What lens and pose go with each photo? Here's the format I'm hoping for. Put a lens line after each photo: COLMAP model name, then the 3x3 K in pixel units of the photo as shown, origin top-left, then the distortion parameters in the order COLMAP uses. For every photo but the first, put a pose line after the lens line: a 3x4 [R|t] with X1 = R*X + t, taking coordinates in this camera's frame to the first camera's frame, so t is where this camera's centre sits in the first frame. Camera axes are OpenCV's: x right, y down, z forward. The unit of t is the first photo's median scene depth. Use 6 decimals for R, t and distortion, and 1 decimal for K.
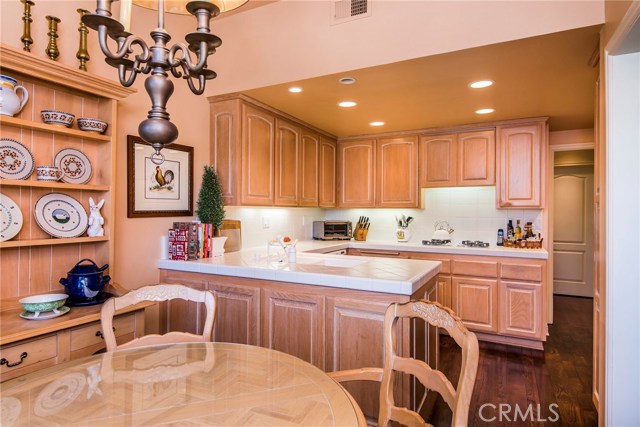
lens RADIAL K [[368.6, 0, 320.5], [0, 368.6, 212.3], [0, 0, 1]] dist [0.001677, 0.000033]
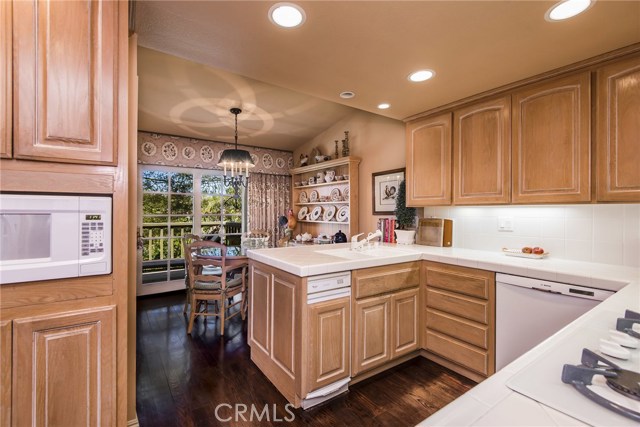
lens RADIAL K [[295.0, 0, 320.8], [0, 295.0, 212.6], [0, 0, 1]] dist [0.001693, 0.000022]
pose [[-0.476325, -0.003280, -0.879263, 0.752906], [-0.003369, 0.999993, -0.001905, 0.003977], [0.879263, 0.002055, -0.476332, 1.140541]]
